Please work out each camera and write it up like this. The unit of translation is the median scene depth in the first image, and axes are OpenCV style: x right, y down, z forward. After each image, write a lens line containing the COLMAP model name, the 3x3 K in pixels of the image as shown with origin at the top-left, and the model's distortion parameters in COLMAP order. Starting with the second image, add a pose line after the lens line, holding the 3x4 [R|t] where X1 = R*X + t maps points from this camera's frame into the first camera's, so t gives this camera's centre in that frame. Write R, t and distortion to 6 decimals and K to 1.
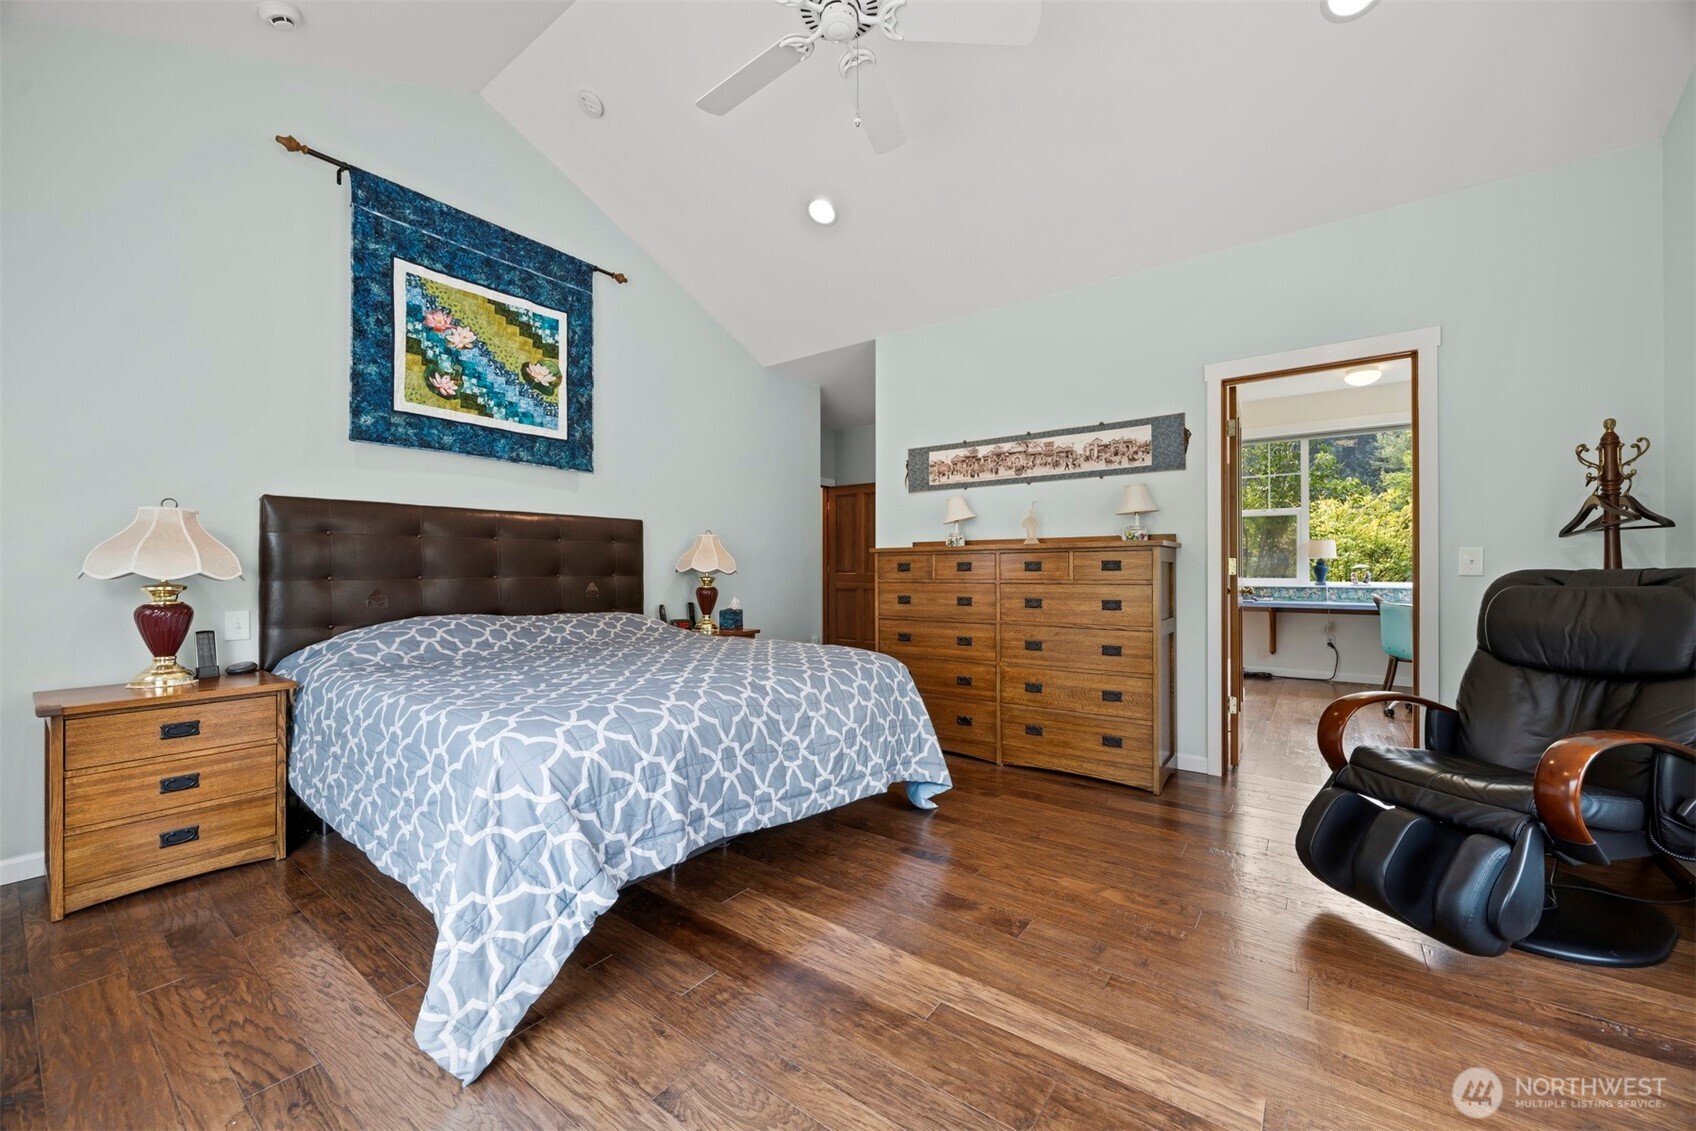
lens RADIAL K [[646.3, 0, 852.4], [0, 646.3, 563.6], [0, 0, 1]] dist [-0.000589, -0.000021]
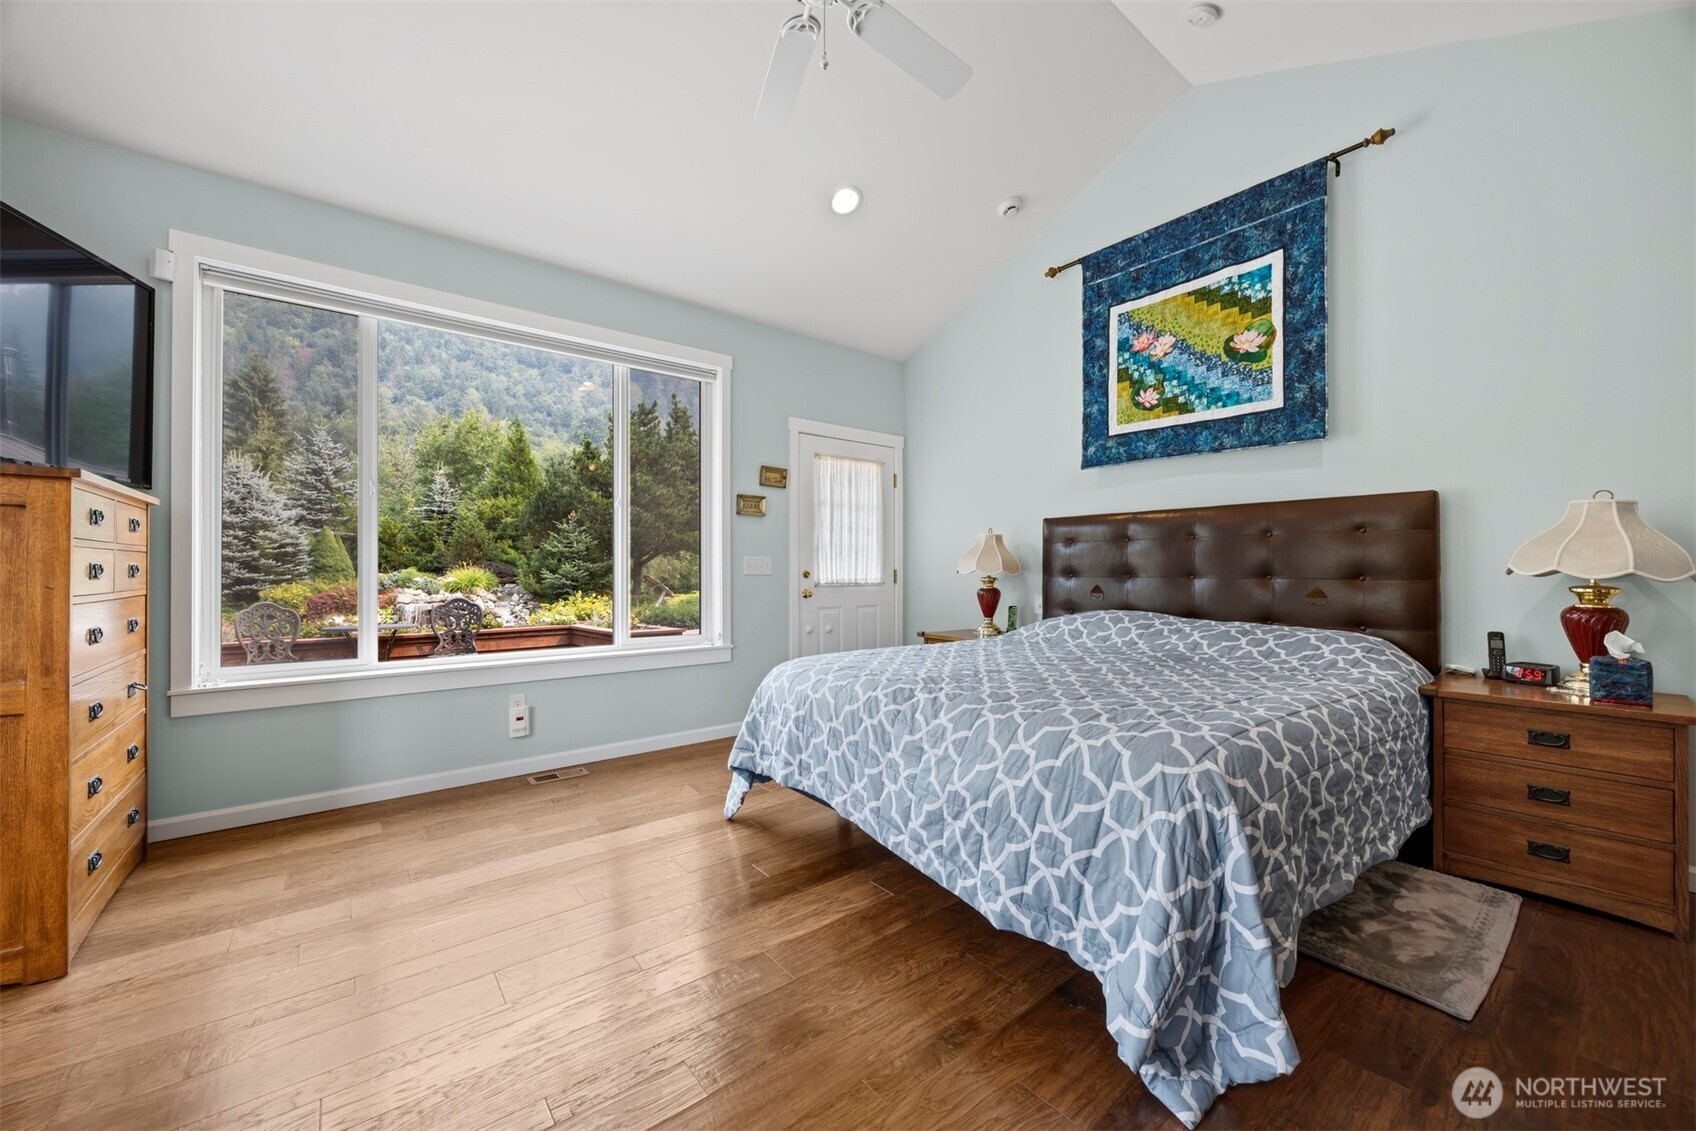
lens RADIAL K [[646.3, 0, 852.4], [0, 646.3, 563.6], [0, 0, 1]] dist [-0.000589, -0.000021]
pose [[-0.261945, -0.004125, -0.965074, 0.527121], [0.006360, 0.999962, -0.006000, 0.003250], [0.965062, -0.007710, -0.261909, 0.786566]]
